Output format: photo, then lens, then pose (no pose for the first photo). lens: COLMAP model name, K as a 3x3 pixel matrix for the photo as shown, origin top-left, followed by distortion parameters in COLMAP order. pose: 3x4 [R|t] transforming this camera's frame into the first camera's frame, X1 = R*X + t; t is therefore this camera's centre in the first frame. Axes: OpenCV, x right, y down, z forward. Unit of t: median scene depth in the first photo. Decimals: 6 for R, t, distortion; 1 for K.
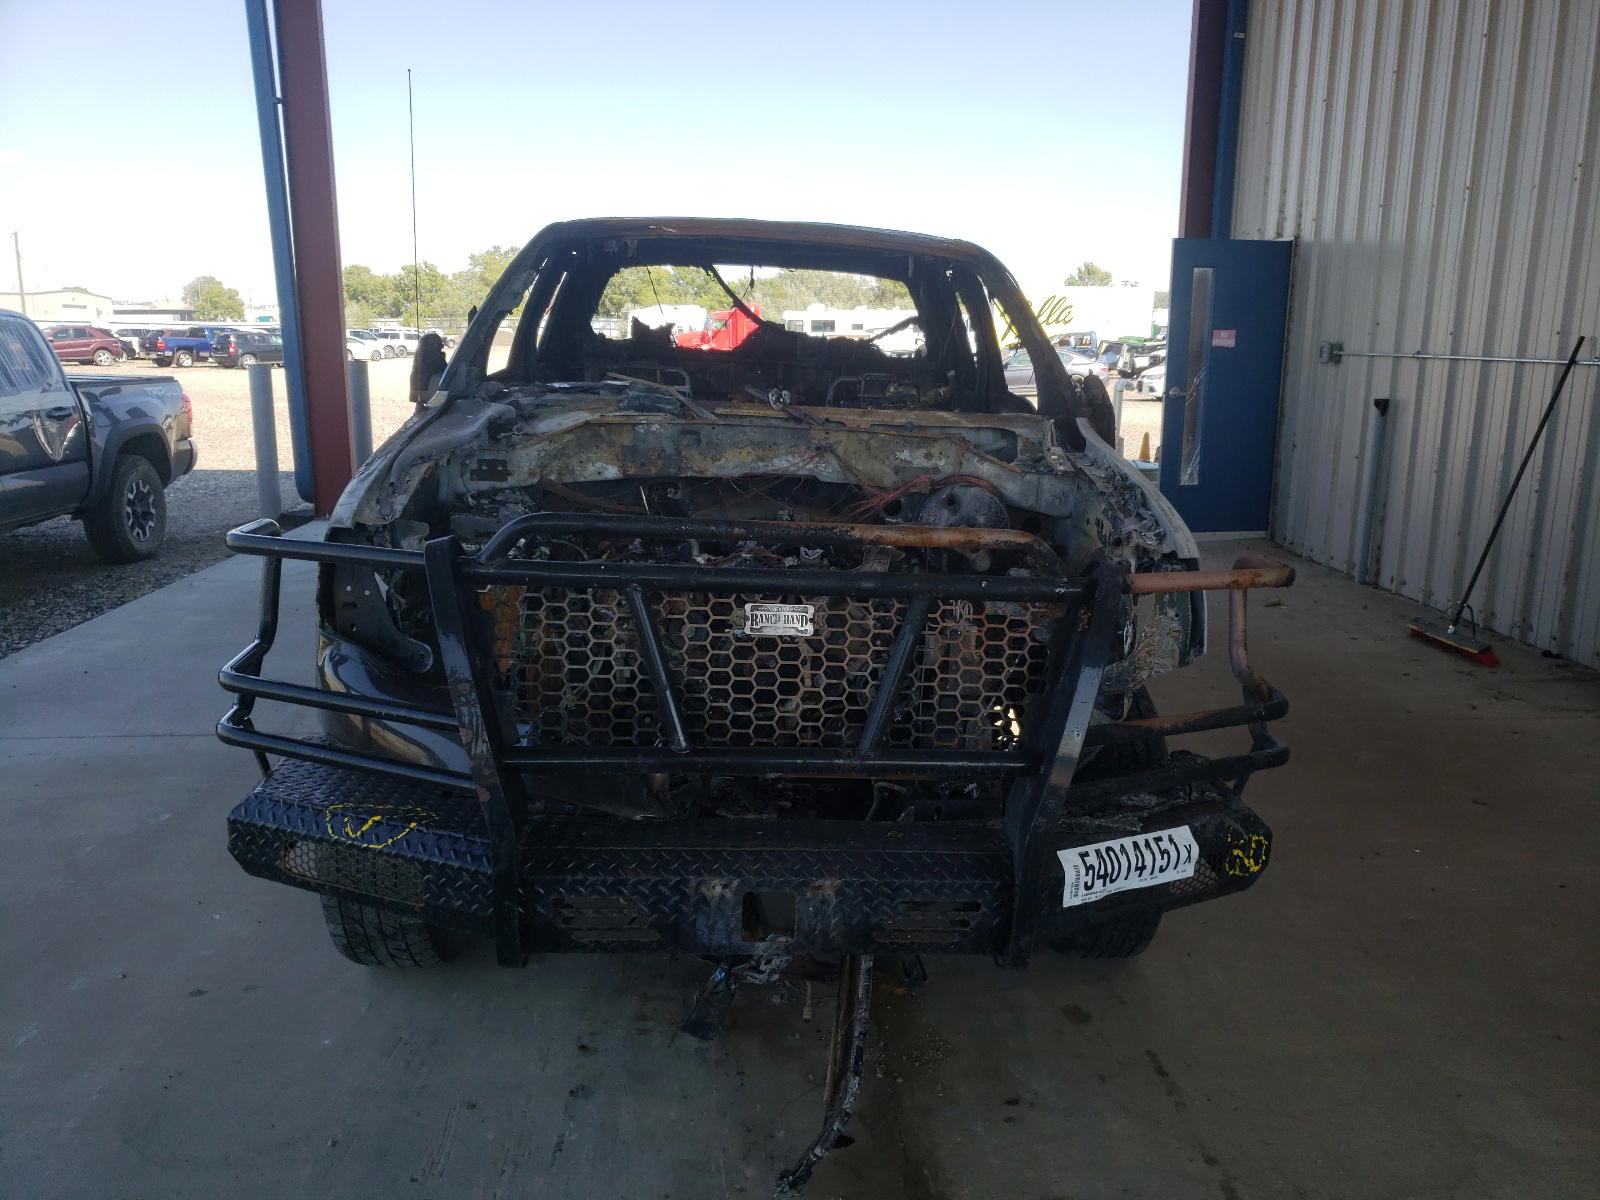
lens RADIAL K [[1251.6, 0, 853.1], [0, 1251.6, 634.4], [0, 0, 1]] dist [0.025469, 0.000614]
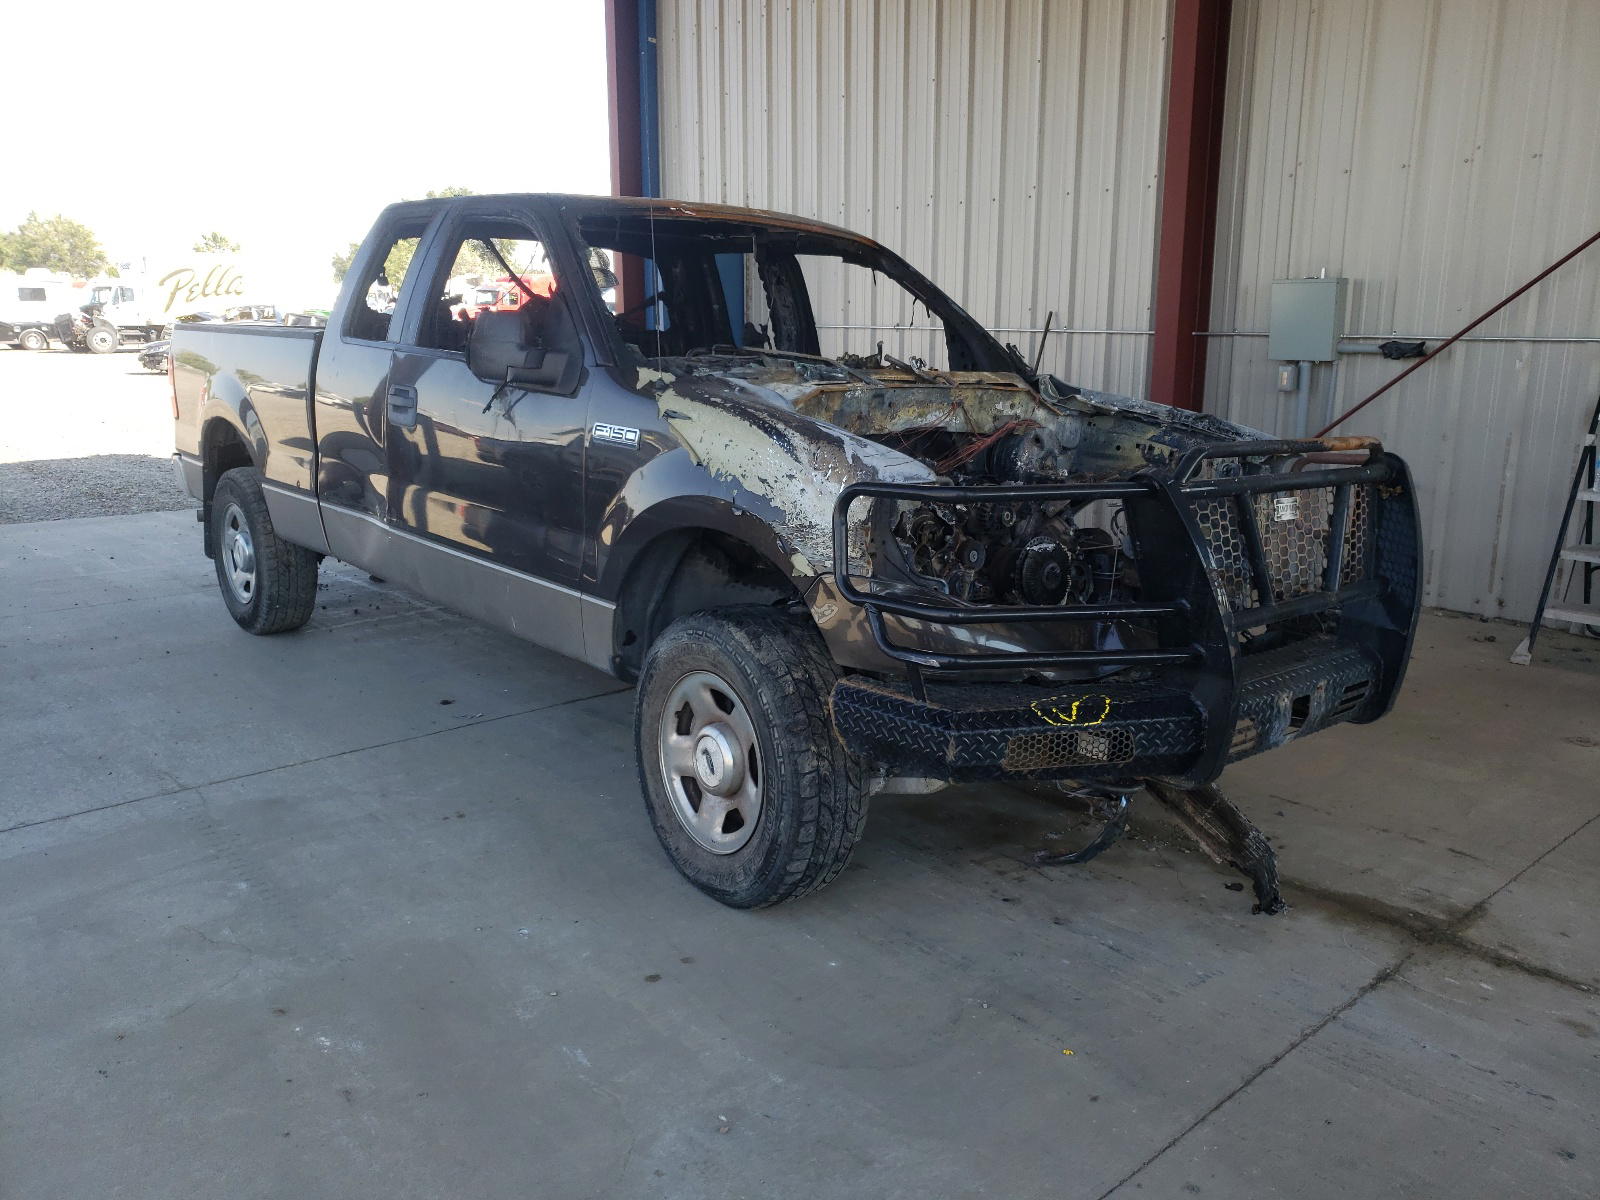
lens RADIAL K [[1251.6, 0, 853.1], [0, 1251.6, 634.4], [0, 0, 1]] dist [0.025469, 0.000614]
pose [[0.777773, -0.162637, 0.607139, -0.877254], [0.152515, 0.985909, 0.068721, -0.026995], [-0.609761, 0.039149, 0.791618, 0.107903]]
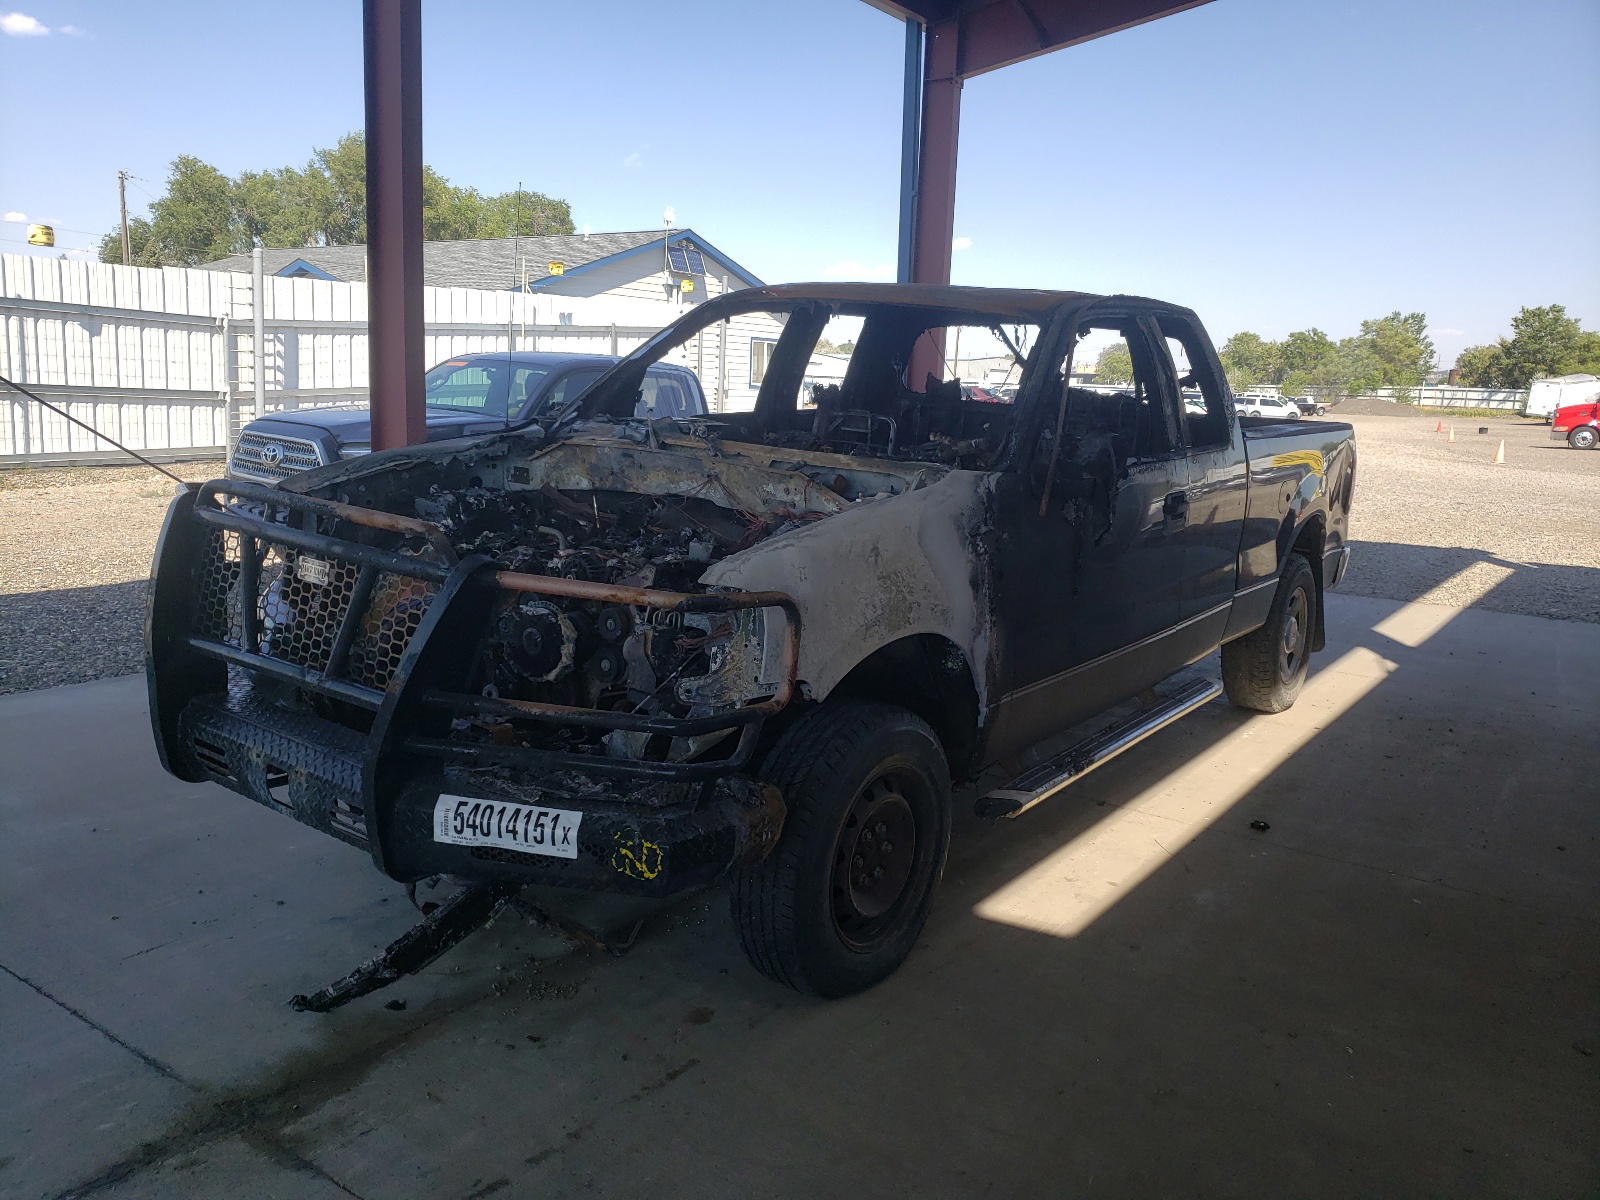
lens RADIAL K [[1265.1, 0, 800.0], [0, 1265.1, 600.0], [0, 0, 1]] dist [0.025772, -0.000562]
pose [[0.764778, 0.130775, -0.630883, 0.783019], [-0.179728, 0.983617, -0.013980, -0.036114], [0.618719, 0.124079, 0.775752, 0.166603]]
